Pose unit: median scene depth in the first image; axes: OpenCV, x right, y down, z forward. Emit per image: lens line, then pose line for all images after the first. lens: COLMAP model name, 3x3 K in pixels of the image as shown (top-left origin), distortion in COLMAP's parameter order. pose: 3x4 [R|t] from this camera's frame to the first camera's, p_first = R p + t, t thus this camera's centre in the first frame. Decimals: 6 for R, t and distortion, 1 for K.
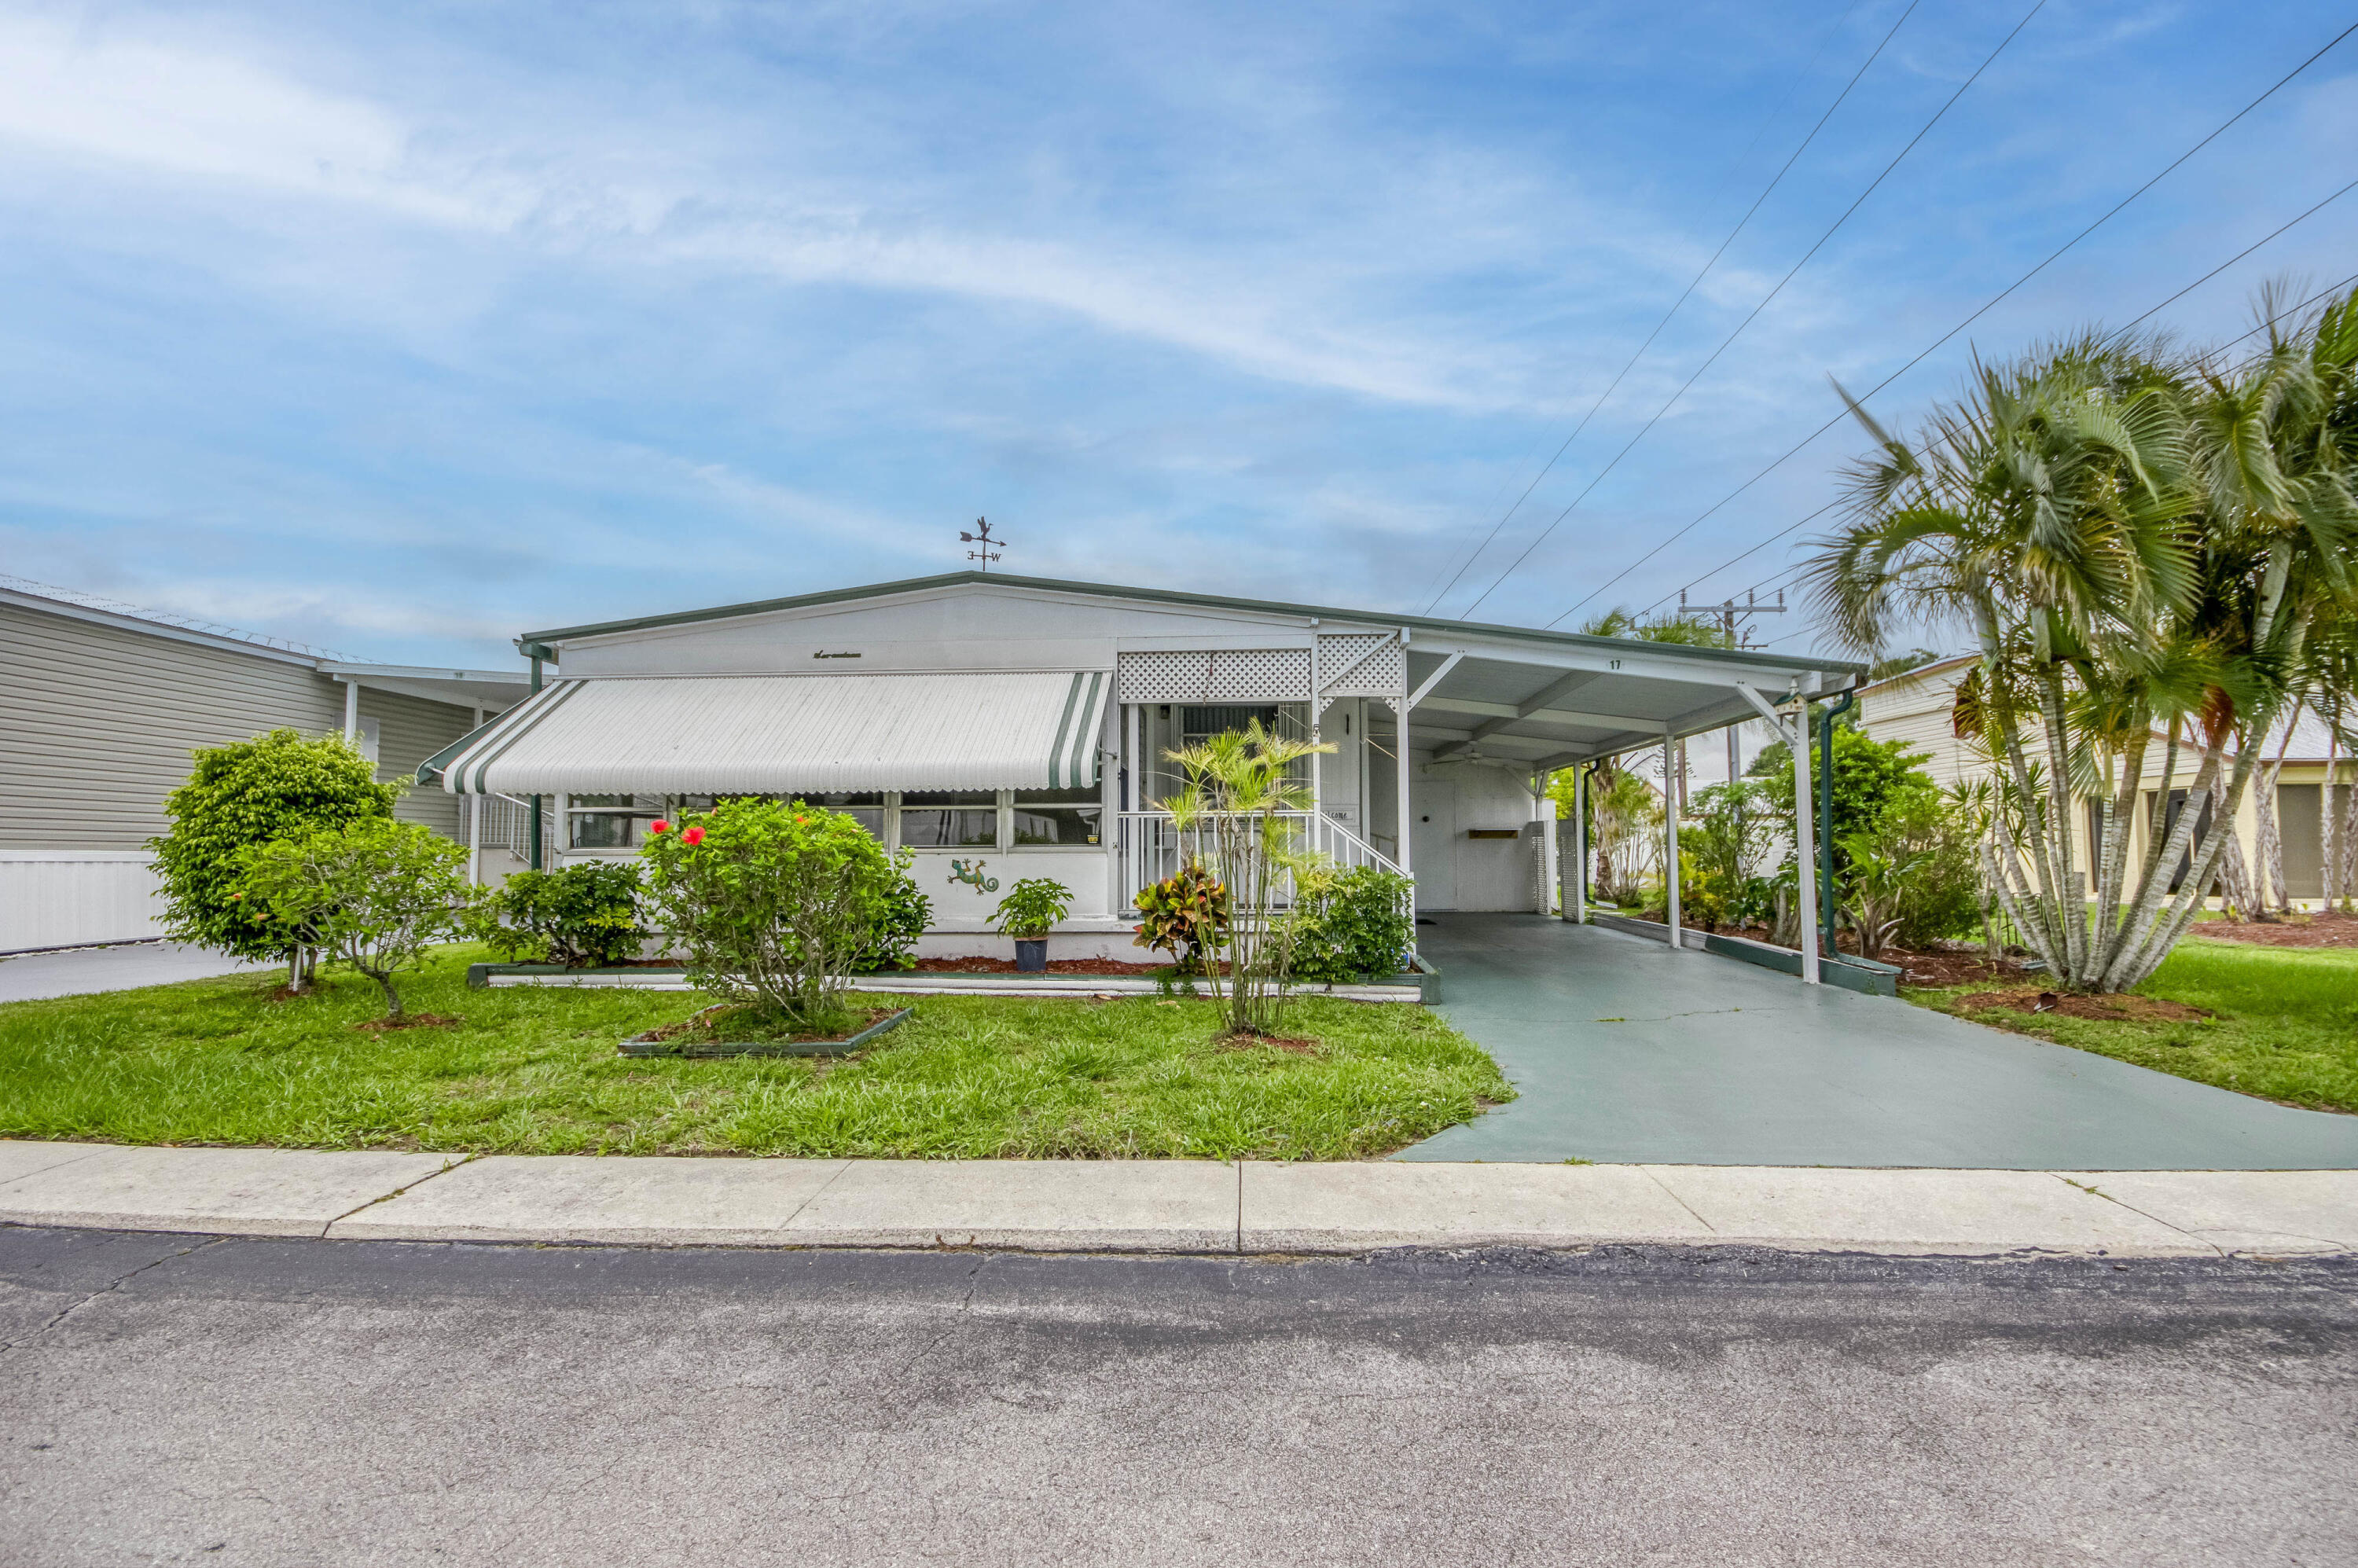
lens RADIAL K [[1050.7, 0, 1187.5], [0, 1050.7, 788.8], [0, 0, 1]] dist [-0.018220, -0.002275]
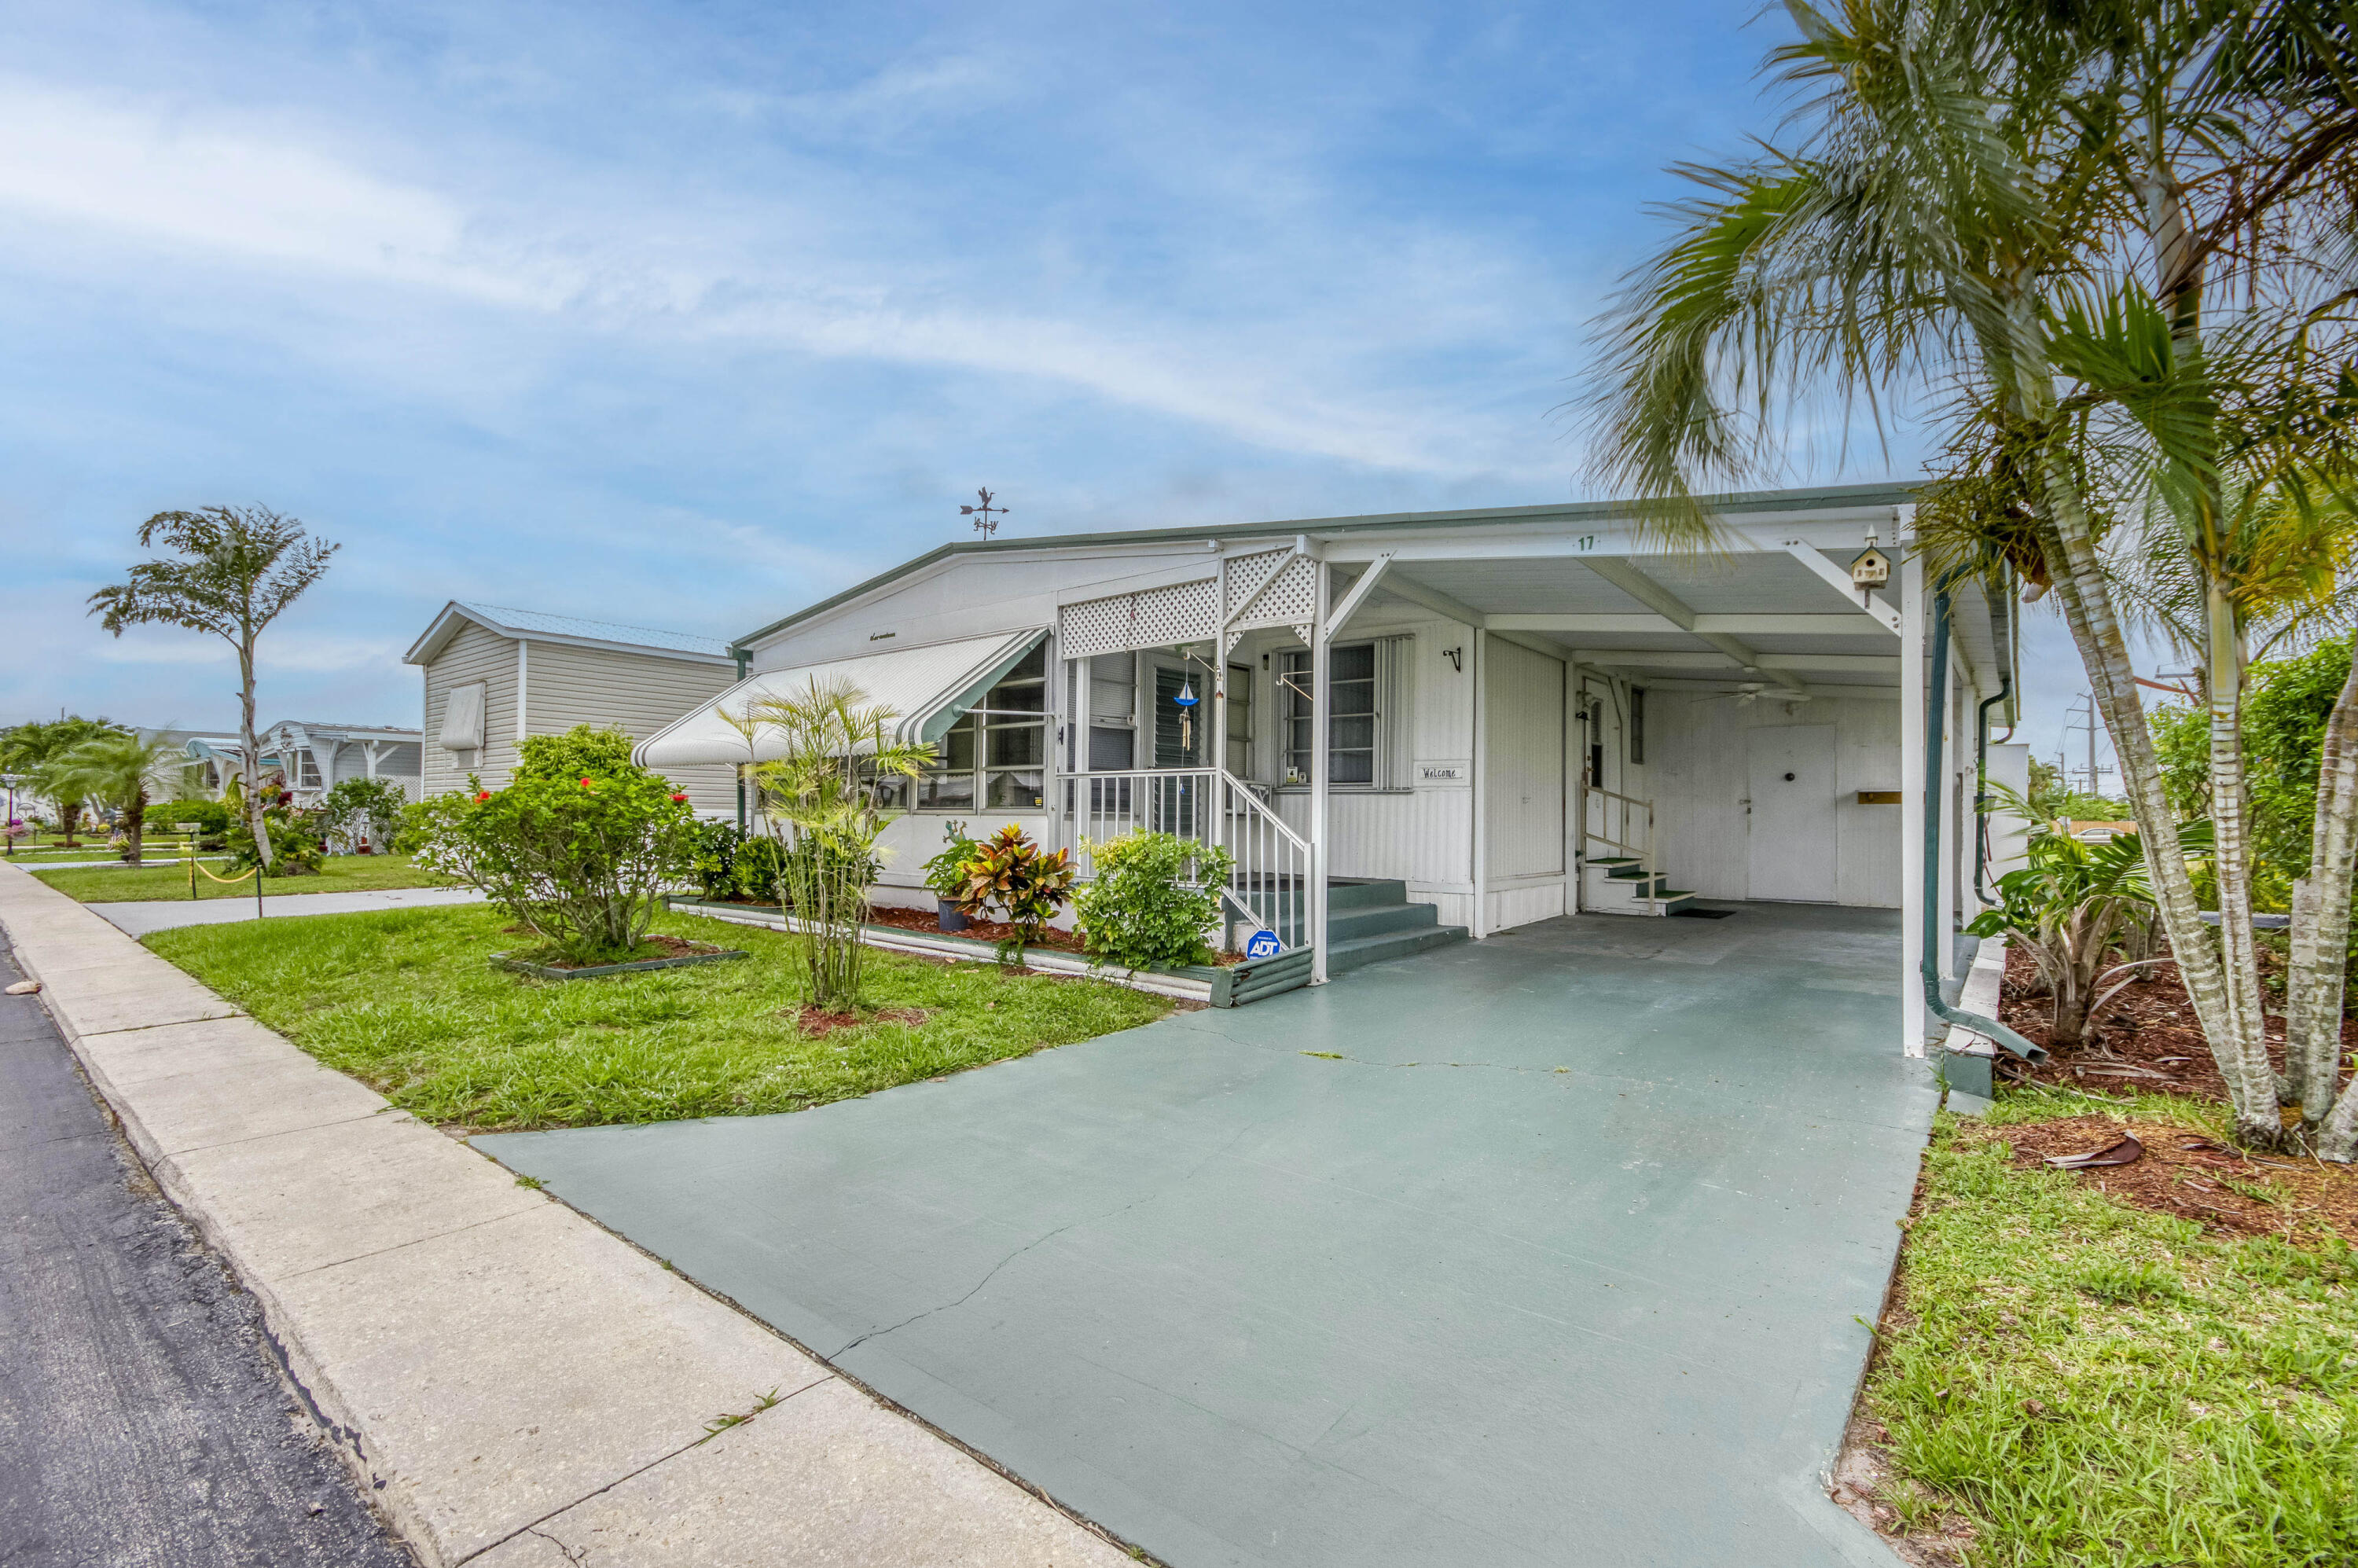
lens RADIAL K [[1050.7, 0, 1197.1], [0, 1050.7, 777.4], [0, 0, 1]] dist [-0.018220, -0.002275]
pose [[0.804721, -0.013554, -0.593498, 0.610331], [0.027086, 0.999537, 0.013898, 0.016460], [0.593035, -0.027259, 0.804715, 0.305855]]
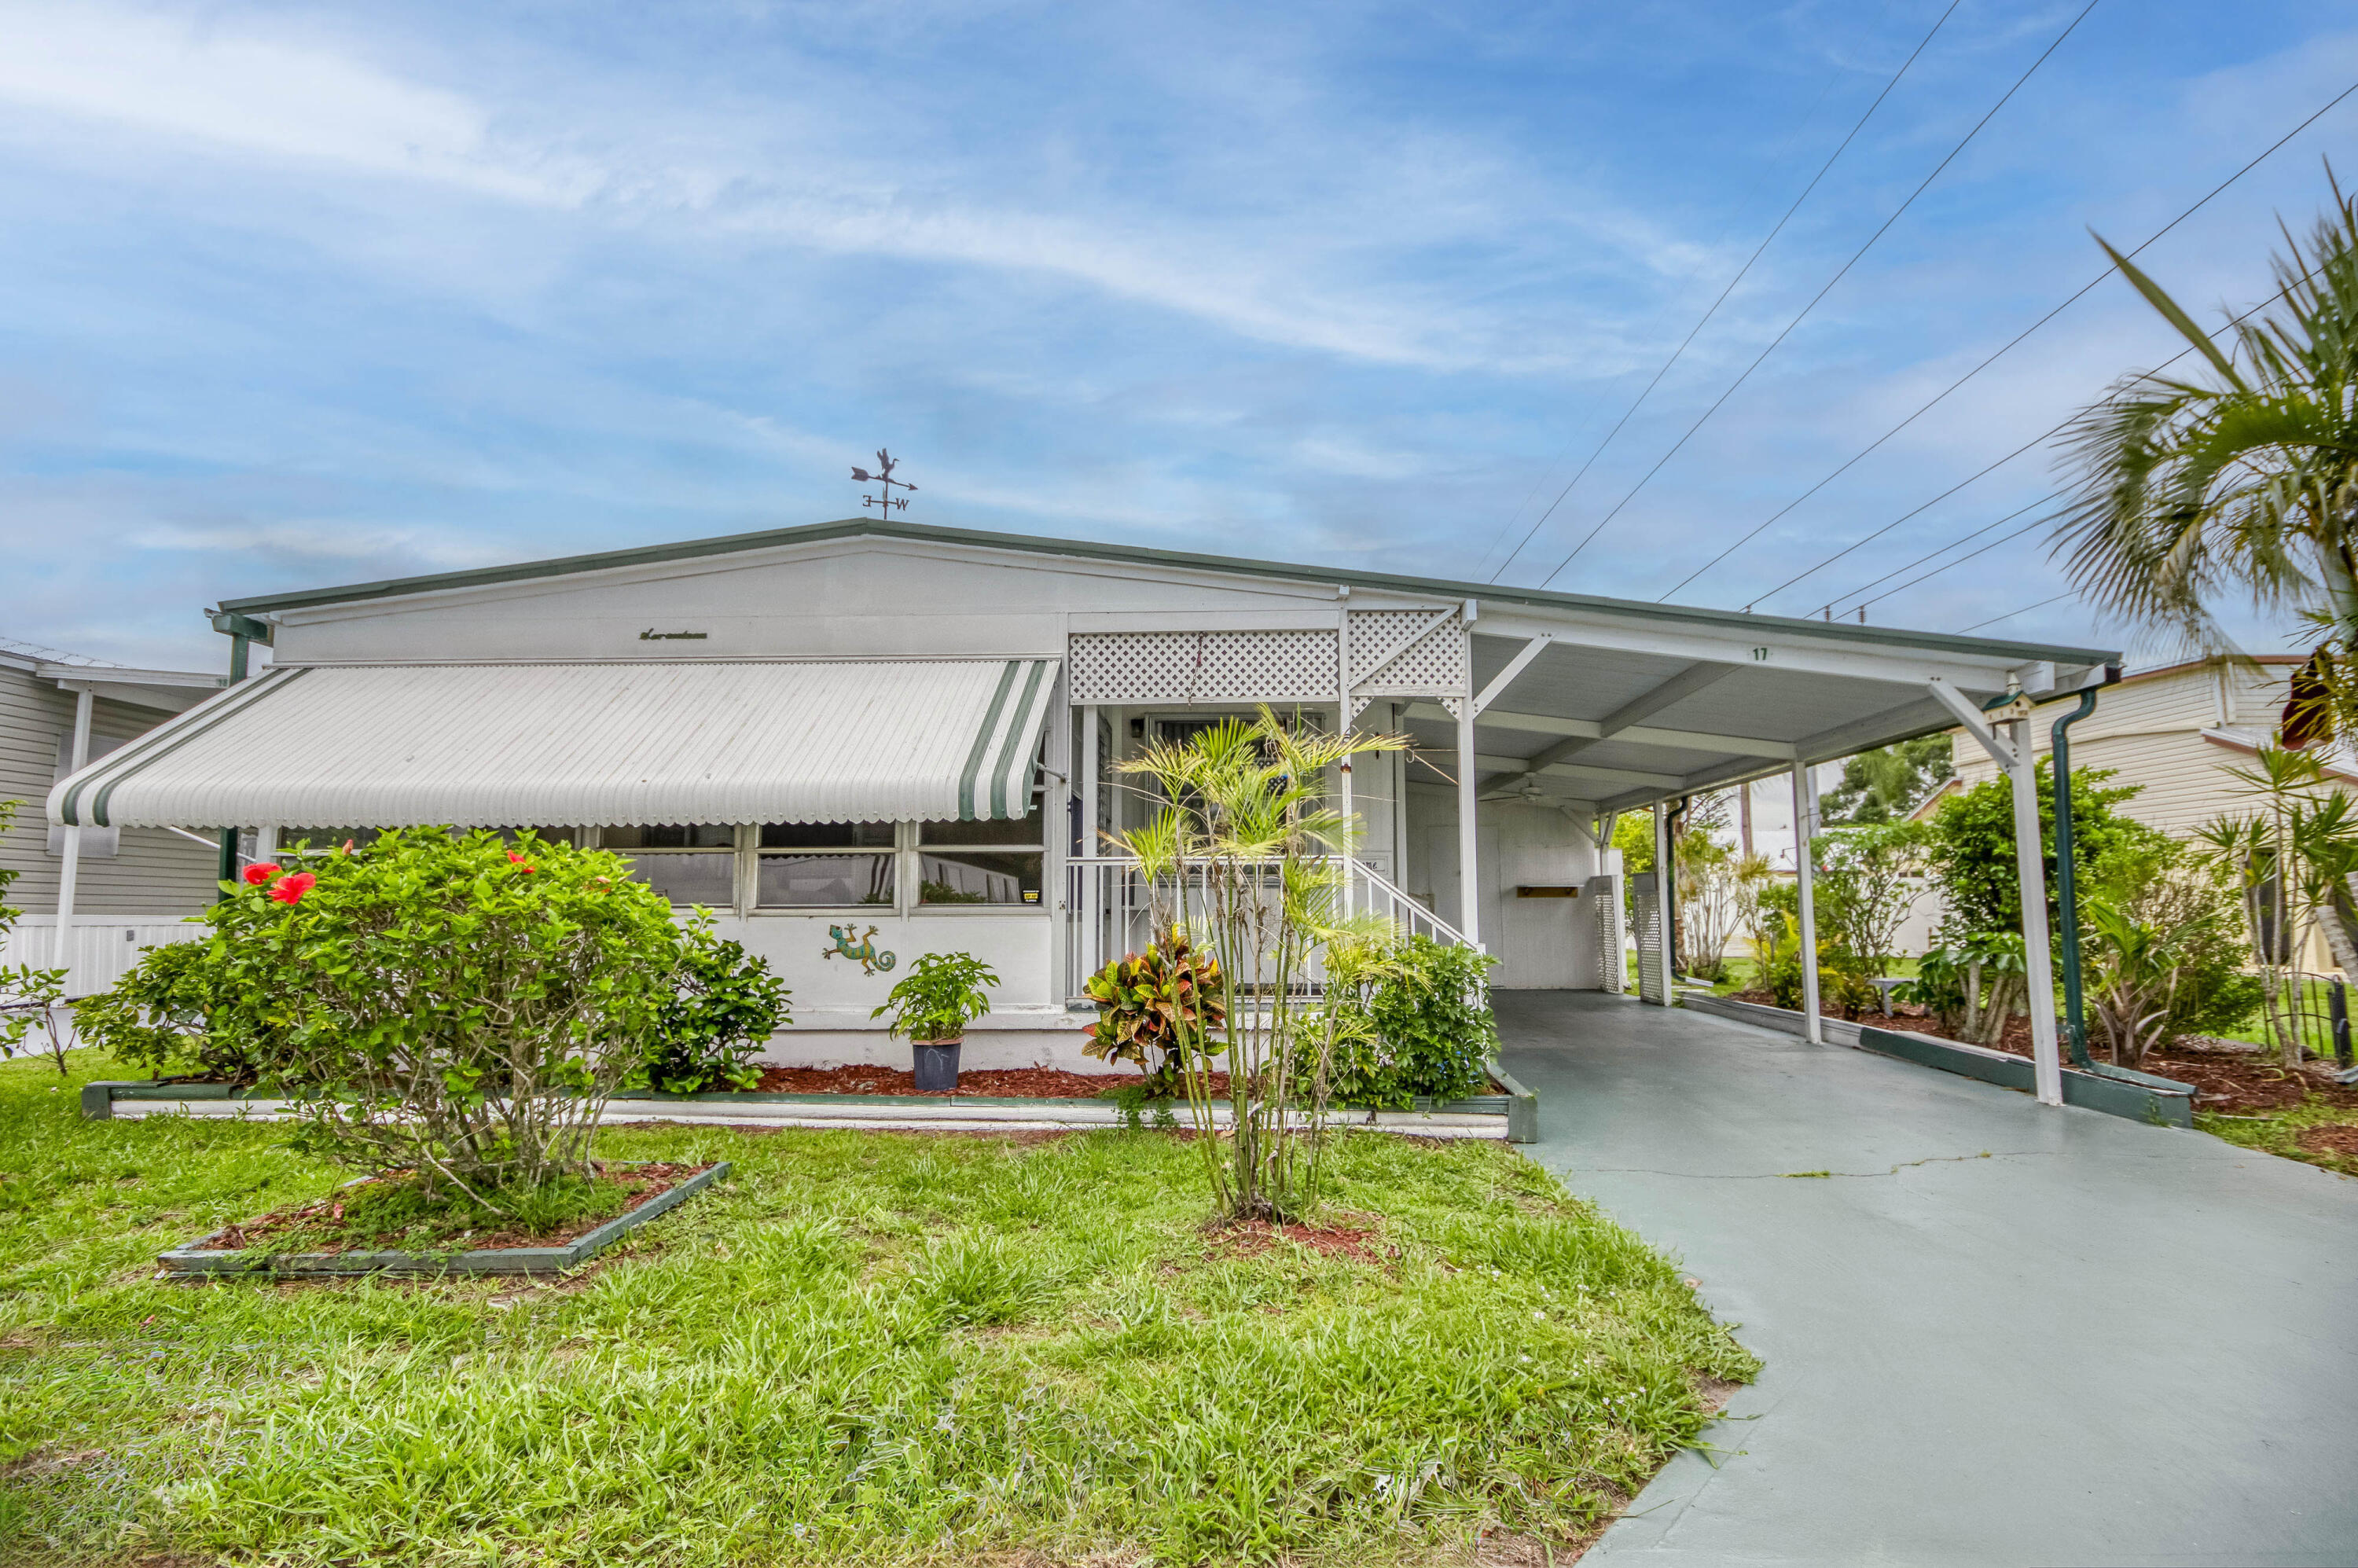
lens RADIAL K [[1185.0, 0, 1194.6], [0, 1185.0, 769.1], [0, 0, 1]] dist [-0.001341, 0.001102]
pose [[0.999775, 0.004211, 0.020787, 0.002917], [-0.002958, 0.998197, -0.059947, 0.010602], [-0.021002, 0.059872, 0.997985, 0.202237]]
